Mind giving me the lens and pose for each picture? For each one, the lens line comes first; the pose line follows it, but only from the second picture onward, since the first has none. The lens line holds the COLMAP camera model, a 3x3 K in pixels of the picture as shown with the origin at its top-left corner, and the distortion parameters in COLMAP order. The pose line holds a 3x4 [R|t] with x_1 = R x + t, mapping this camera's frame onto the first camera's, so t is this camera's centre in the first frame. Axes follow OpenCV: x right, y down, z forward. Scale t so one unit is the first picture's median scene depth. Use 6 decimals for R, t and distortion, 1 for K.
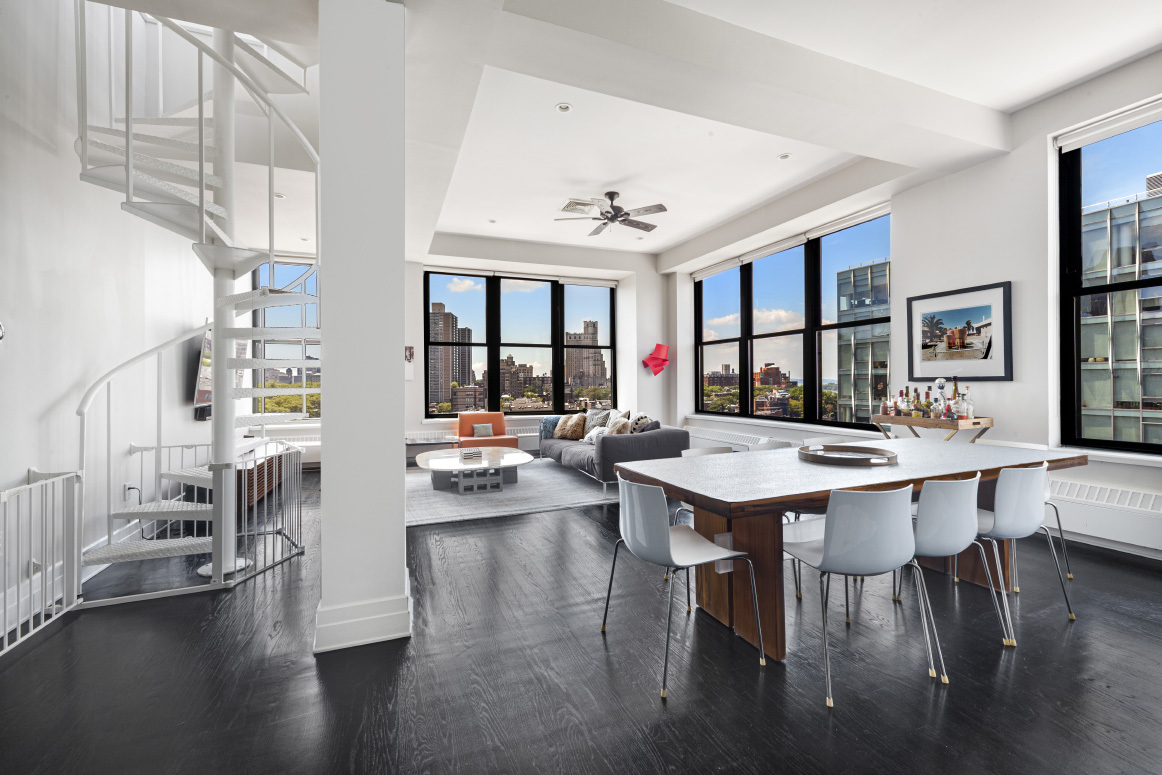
lens RADIAL K [[482.1, 0, 585.6], [0, 482.1, 372.1], [0, 0, 1]] dist [-0.000828, -0.000129]
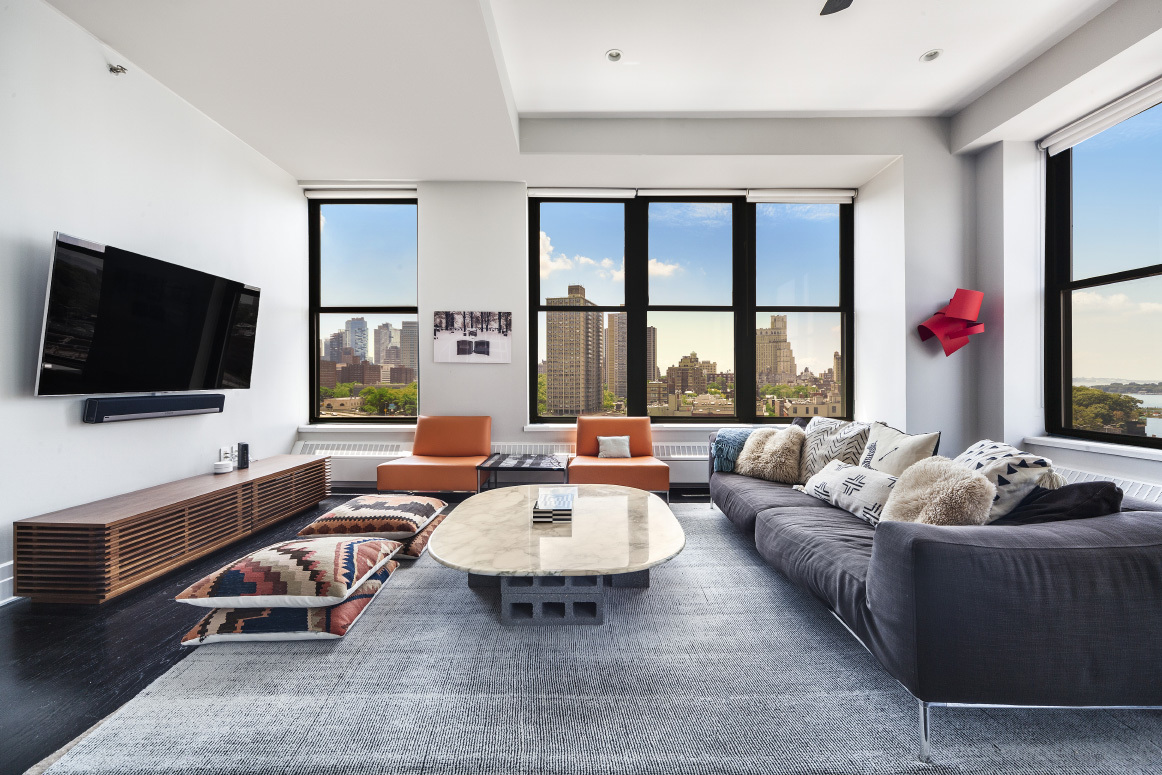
lens RADIAL K [[482.1, 0, 585.6], [0, 482.1, 372.1], [0, 0, 1]] dist [-0.000828, -0.000129]
pose [[0.931689, 0.003413, -0.363240, -0.025579], [-0.000256, 0.999962, 0.008737, 0.020722], [0.363256, -0.008047, 0.931655, 0.402037]]
